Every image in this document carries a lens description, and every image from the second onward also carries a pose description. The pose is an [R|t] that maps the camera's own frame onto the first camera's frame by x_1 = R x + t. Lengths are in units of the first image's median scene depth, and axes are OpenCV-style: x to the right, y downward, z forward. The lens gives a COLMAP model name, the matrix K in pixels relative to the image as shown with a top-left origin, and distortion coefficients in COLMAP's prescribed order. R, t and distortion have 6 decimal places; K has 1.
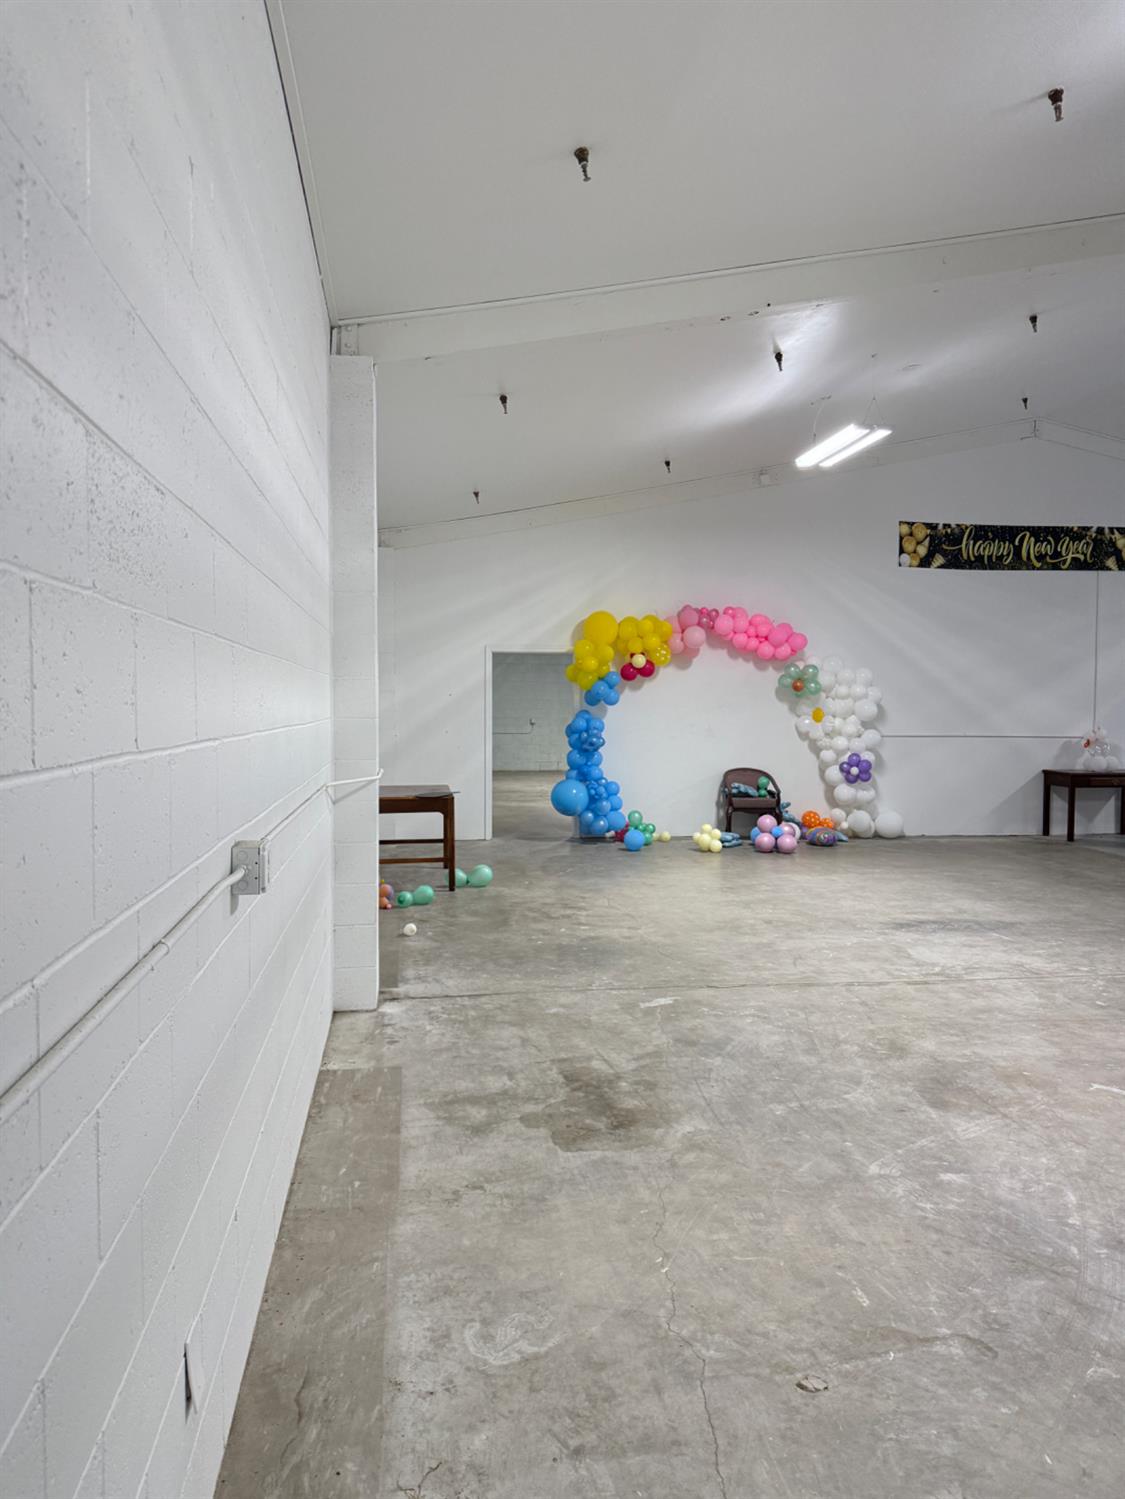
lens RADIAL K [[1059.1, 0, 556.2], [0, 1059.1, 745.0], [0, 0, 1]] dist [0.108311, -0.158547]
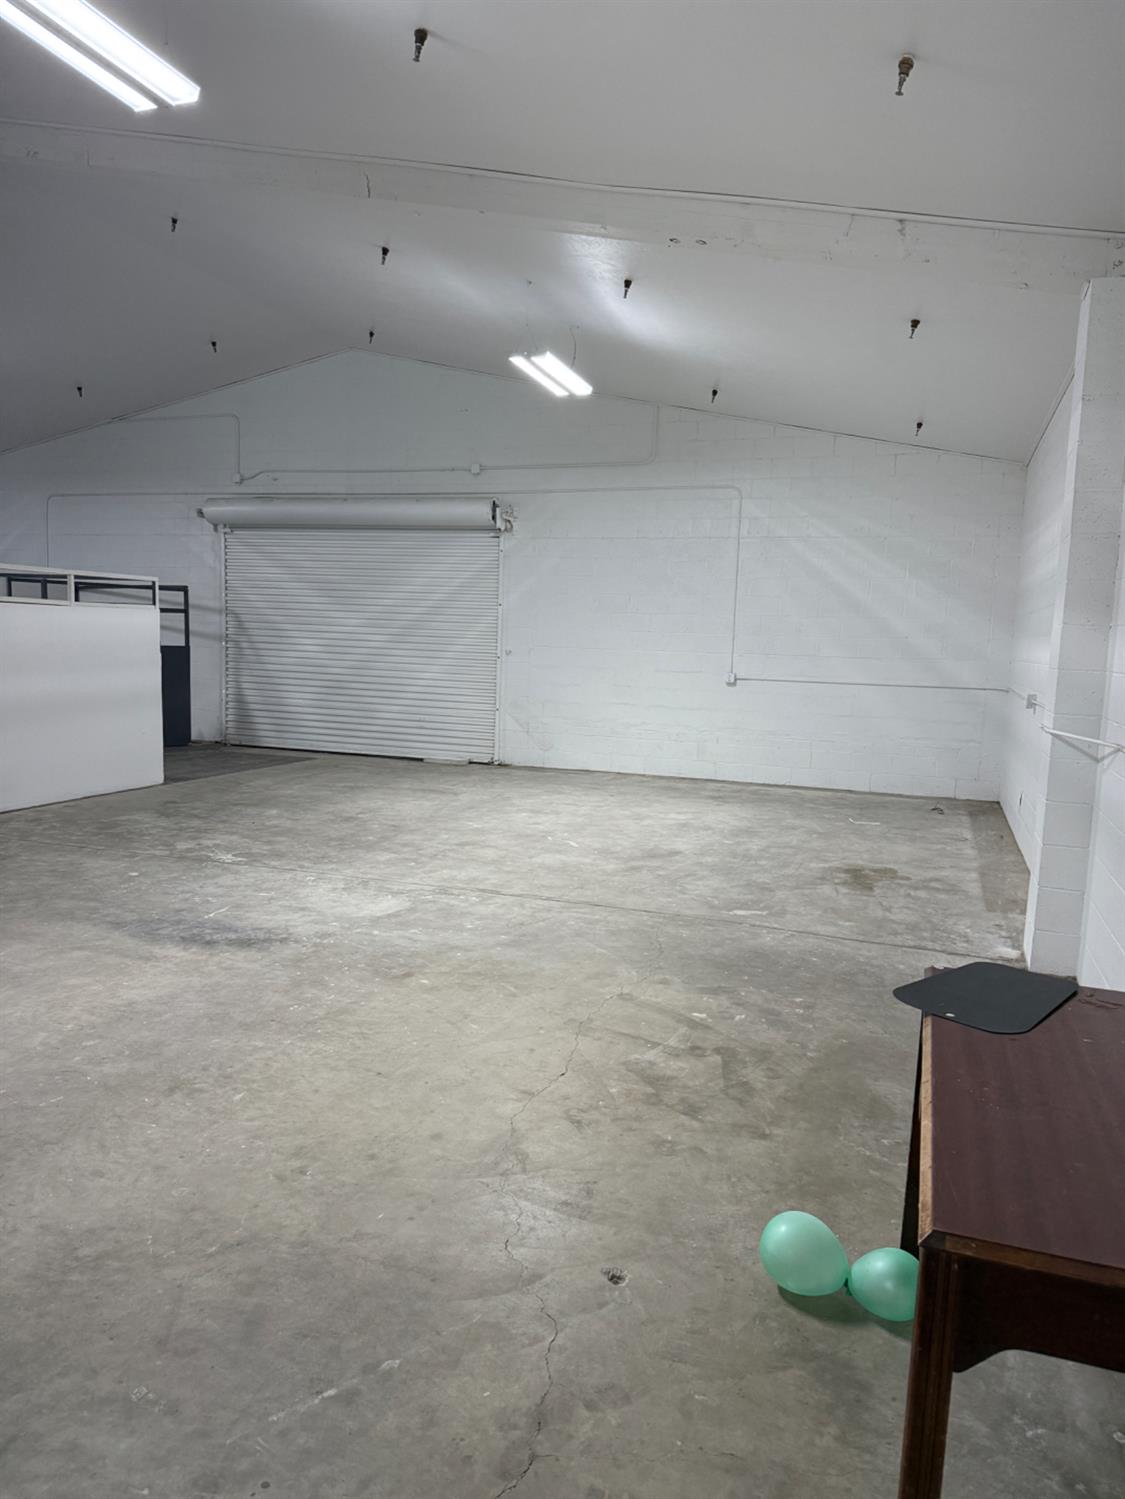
lens RADIAL K [[1076.4, 0, 570.5], [0, 1076.4, 742.6], [0, 0, 1]] dist [0.198929, -0.403354]
pose [[-0.898502, -0.079143, 0.431776, -0.236547], [-0.024030, 0.991006, 0.131644, -0.087863], [-0.438311, 0.107907, -0.892323, 2.286623]]
